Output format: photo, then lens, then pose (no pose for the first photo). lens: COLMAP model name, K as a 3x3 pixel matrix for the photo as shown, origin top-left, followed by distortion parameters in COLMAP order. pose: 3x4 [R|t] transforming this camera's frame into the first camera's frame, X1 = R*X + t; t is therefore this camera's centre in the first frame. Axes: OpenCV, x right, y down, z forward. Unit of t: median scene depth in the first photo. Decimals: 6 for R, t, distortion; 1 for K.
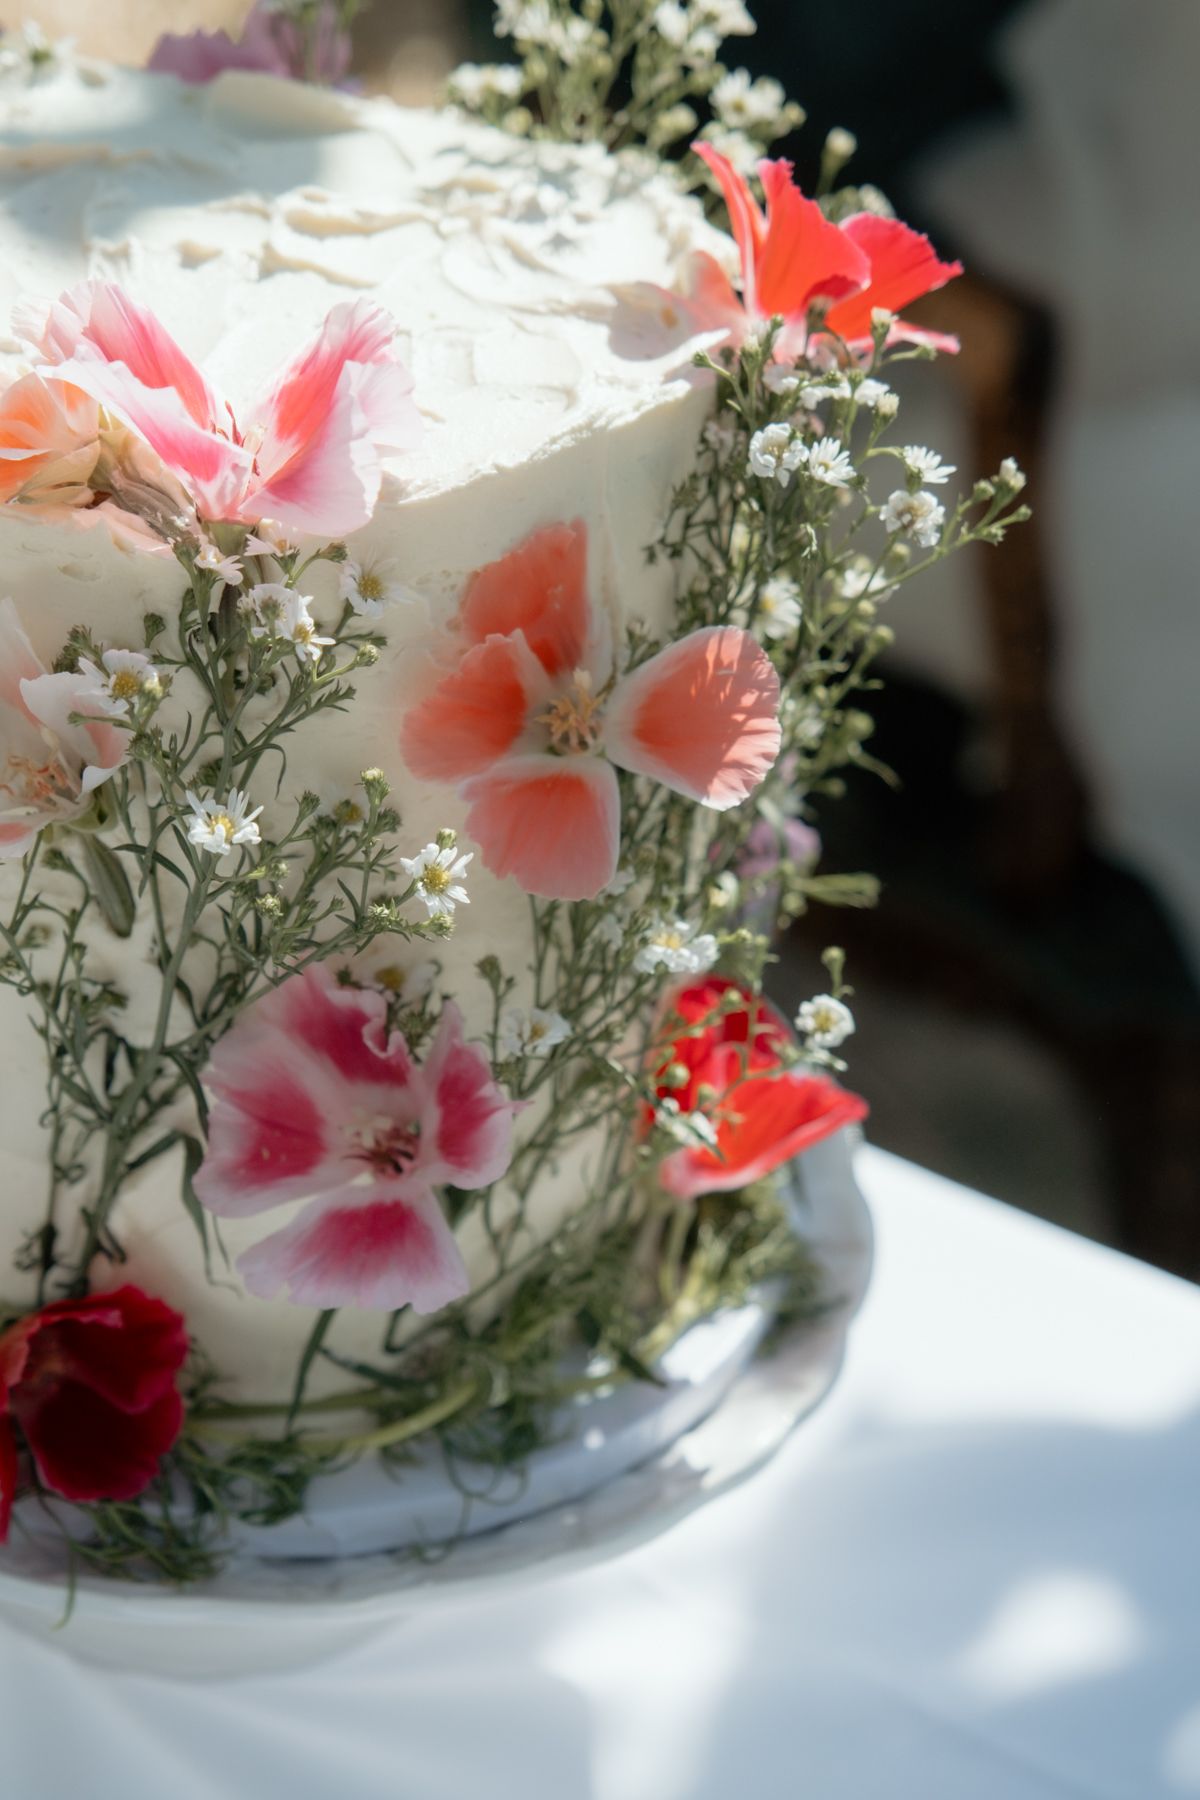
lens RADIAL K [[4173.8, 0, 609.7], [0, 4173.8, 961.0], [0, 0, 1]] dist [0.166825, 0.000000]
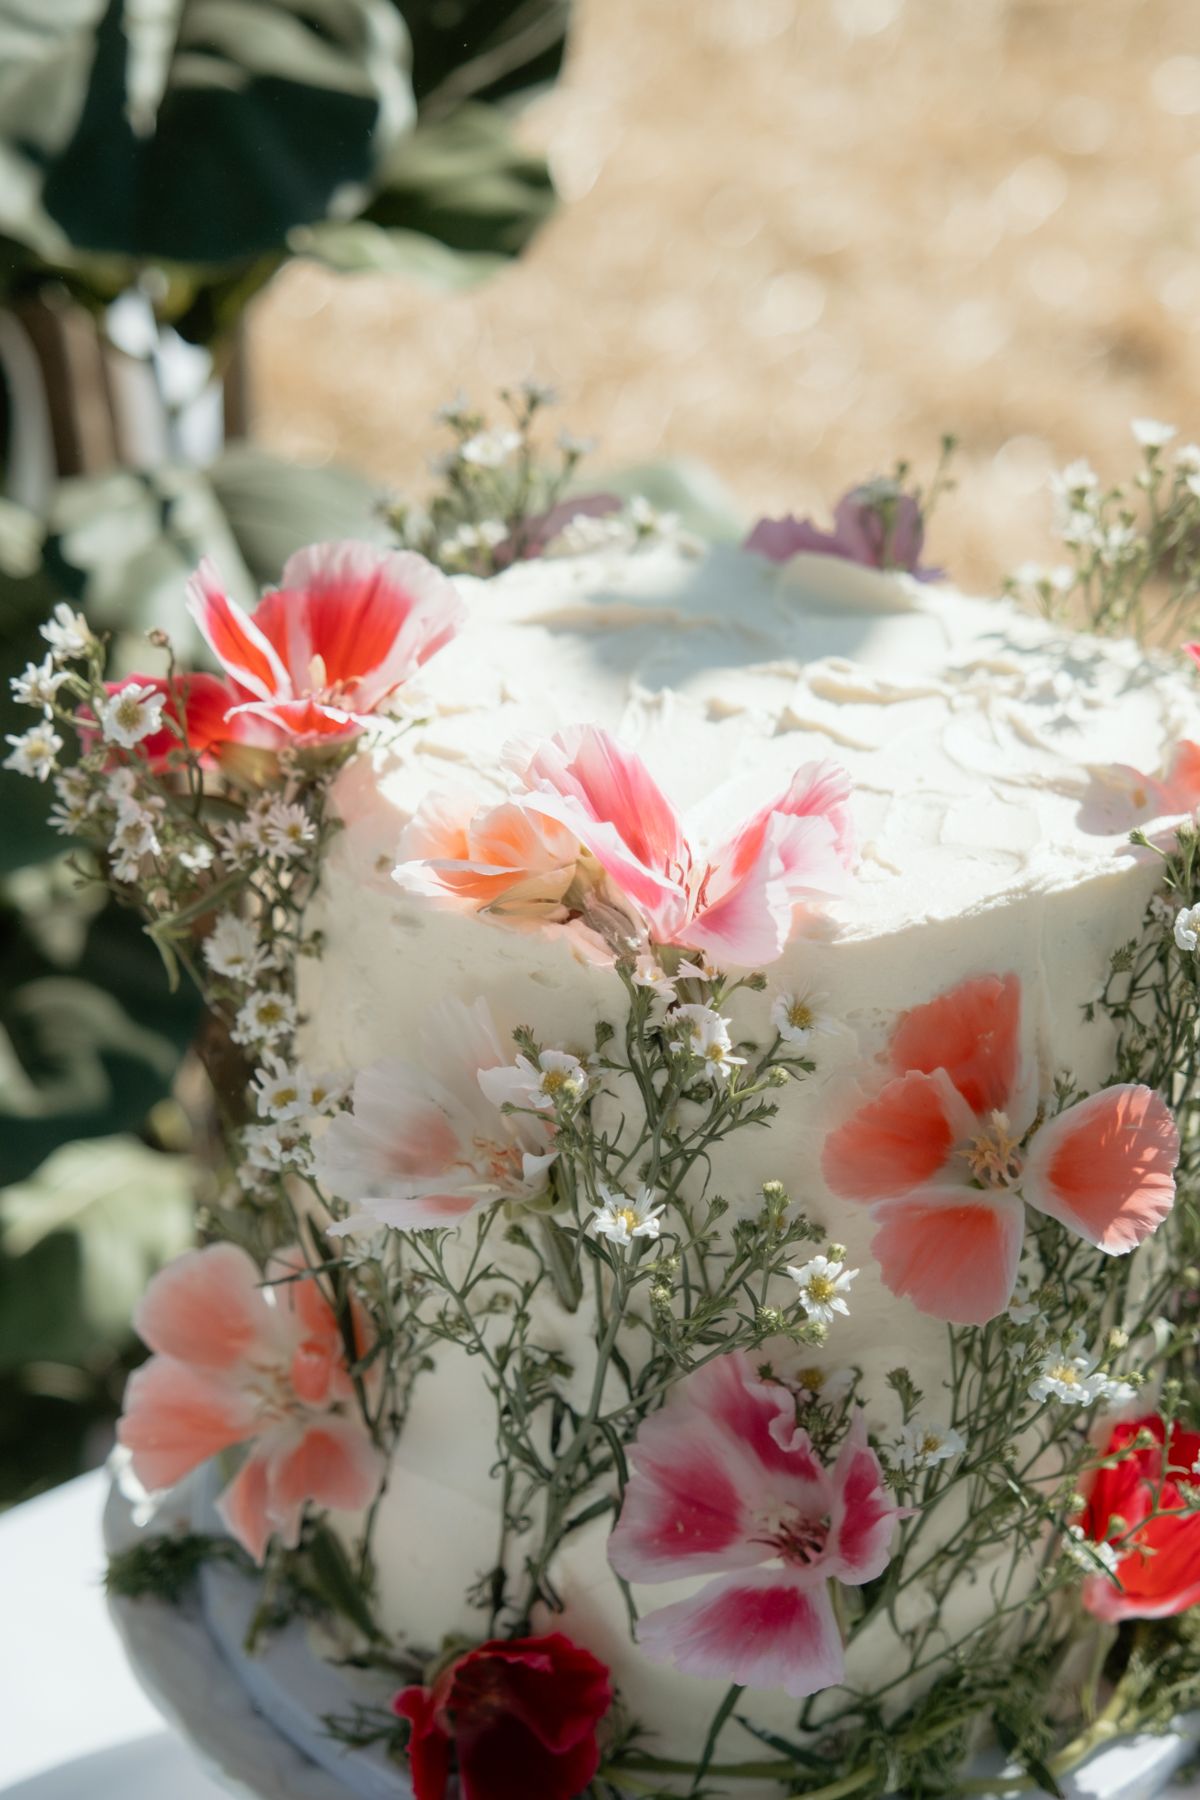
lens RADIAL K [[3804.5, 0, 640.9], [0, 3804.5, 886.2], [0, 0, 1]] dist [0.002612, 0.000000]
pose [[0.969438, 0.086987, -0.229399, 0.119931], [-0.114409, 0.987429, -0.109063, -0.009278], [0.217029, 0.131975, 0.967203, 0.023409]]
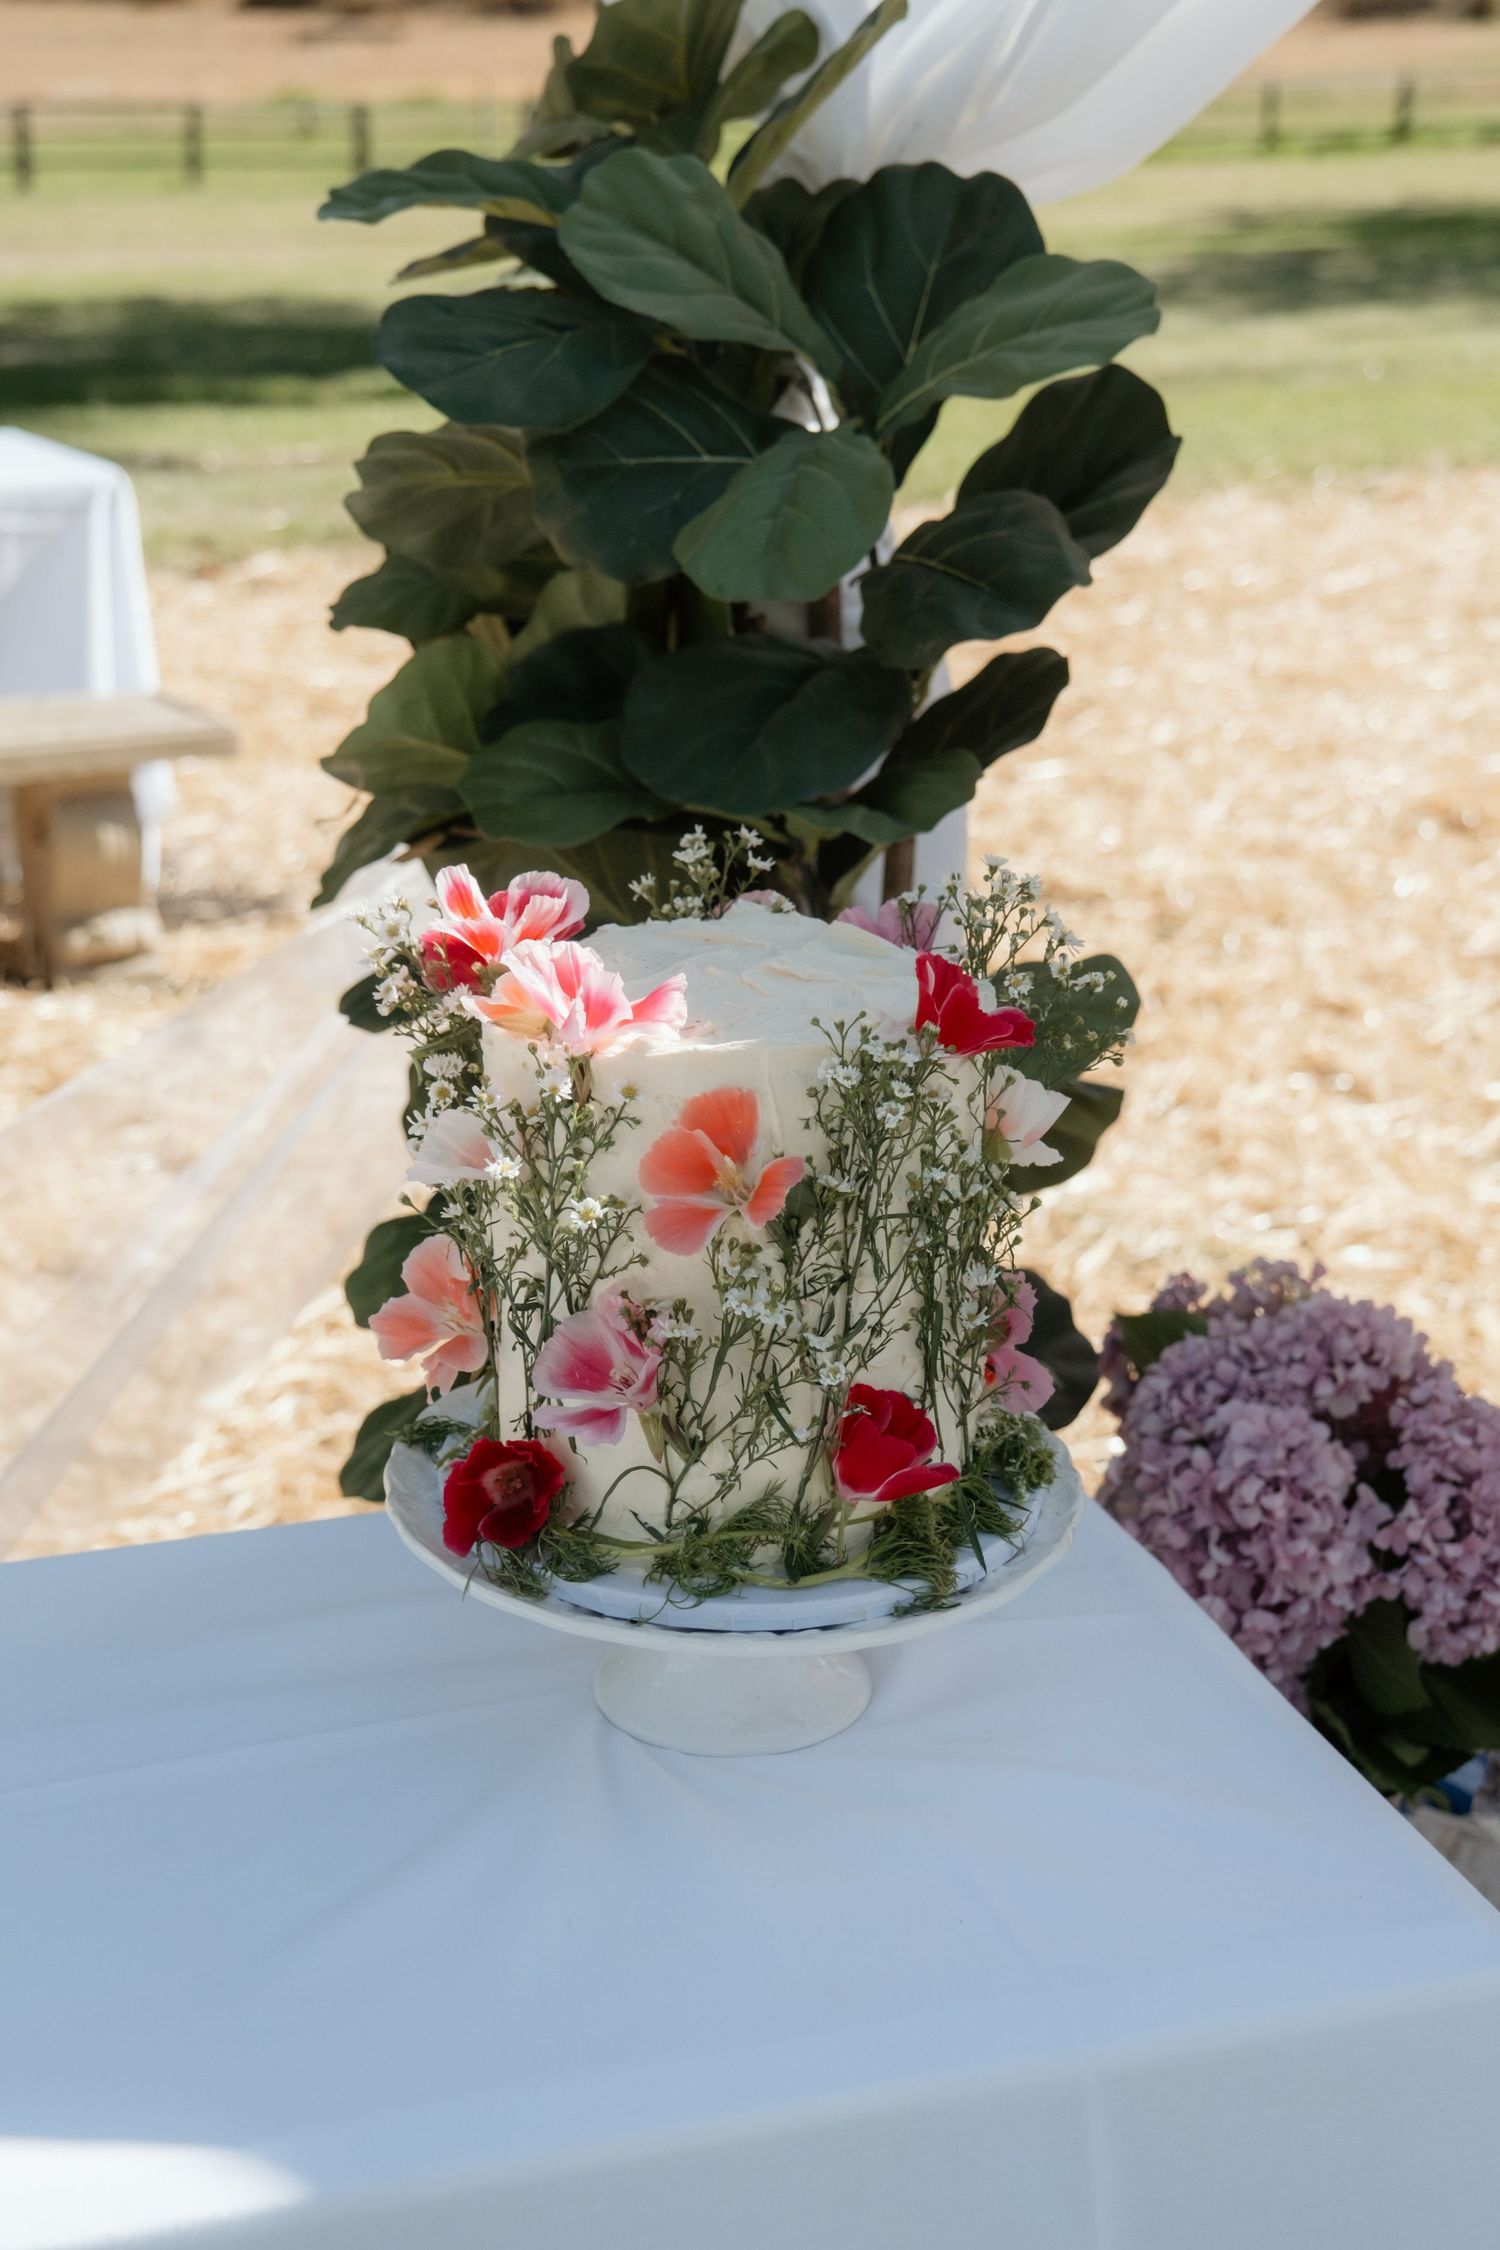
lens RADIAL K [[3527.8, 0, 753.6], [0, 3527.8, 1125.8], [0, 0, 1]] dist [0.019560, 0.000000]
pose [[0.777988, 0.136969, -0.613167, 1.033879], [-0.304722, 0.935735, -0.177609, 0.213725], [0.549435, 0.325024, 0.769728, -0.324495]]
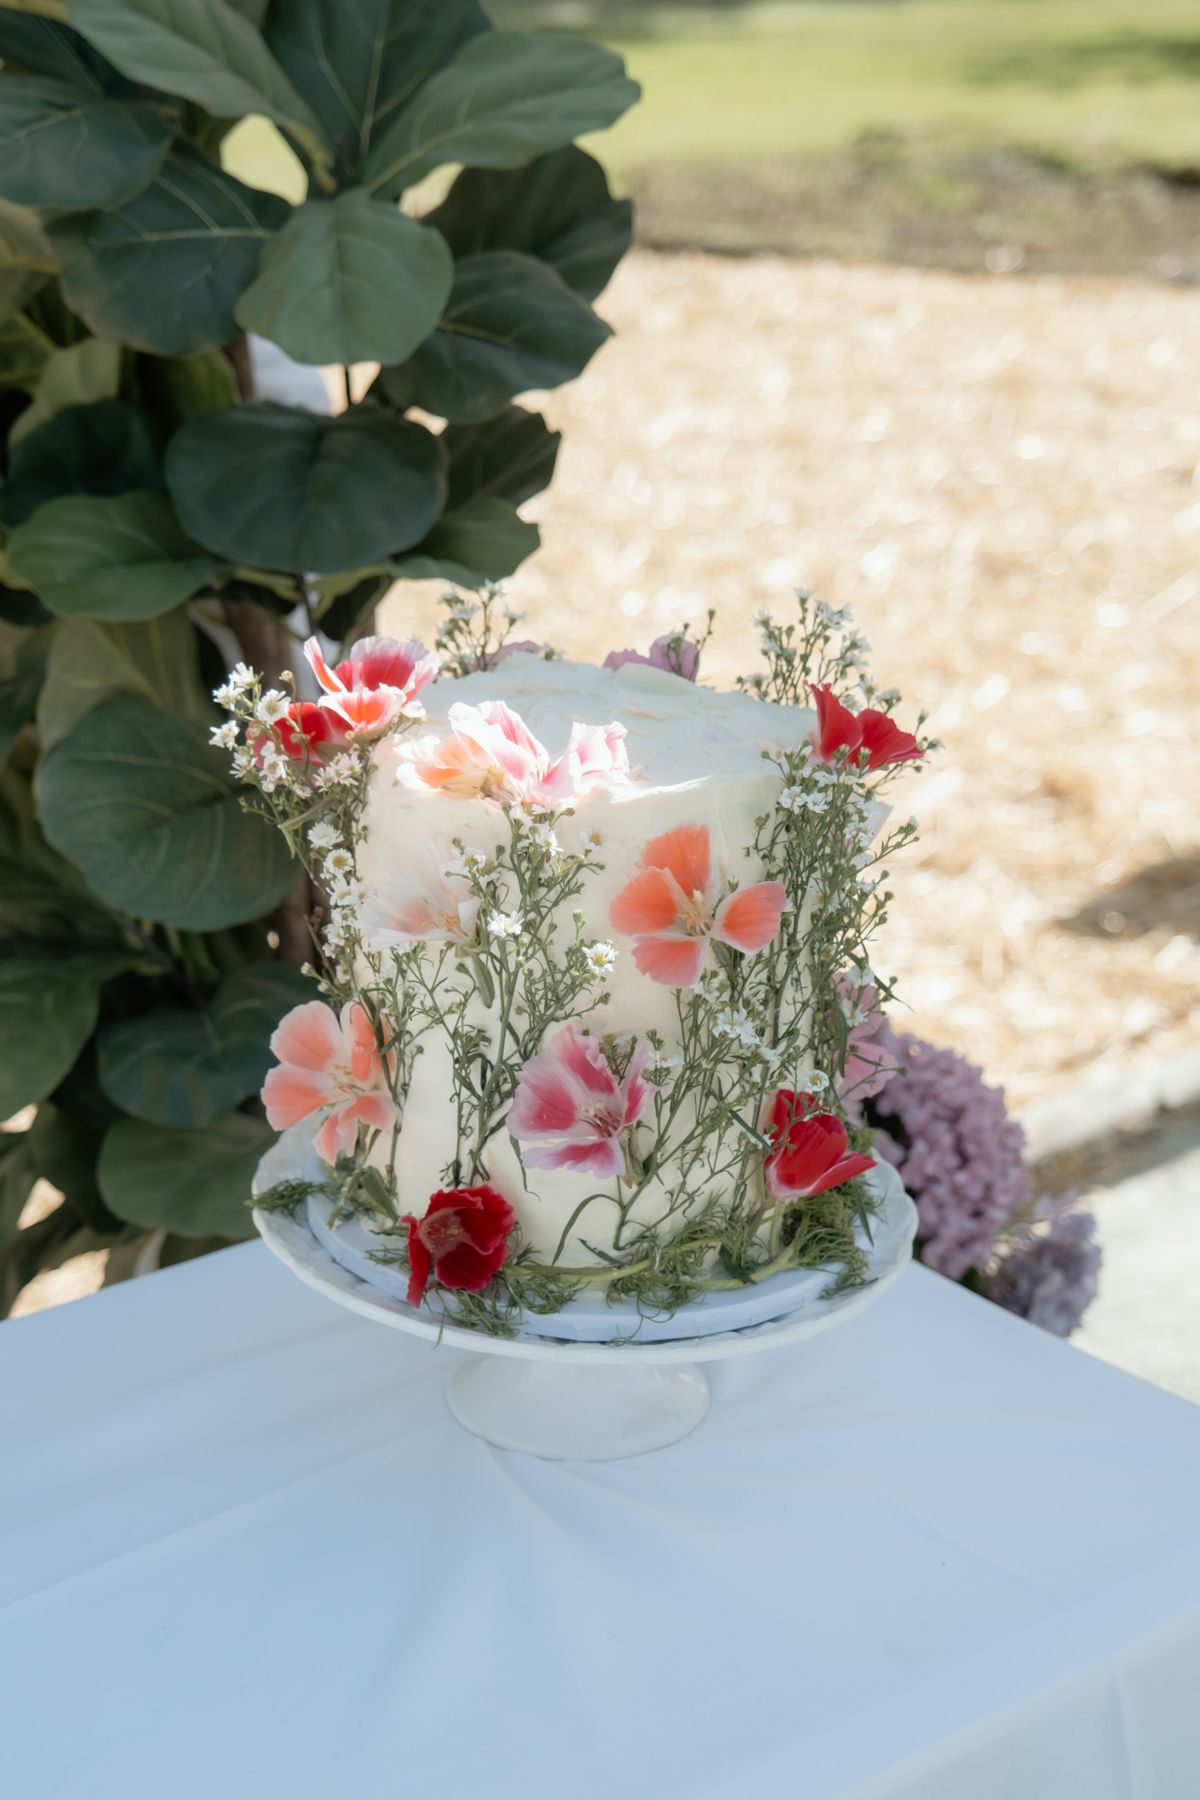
lens RADIAL K [[3226.3, 0, 601.4], [0, 3226.3, 902.2], [0, 0, 1]] dist [0.021088, 0.000000]
pose [[0.956991, 0.050200, -0.285740, 0.412057], [-0.121506, 0.963726, -0.237633, 0.329804], [0.263446, 0.262132, 0.928377, -0.549072]]
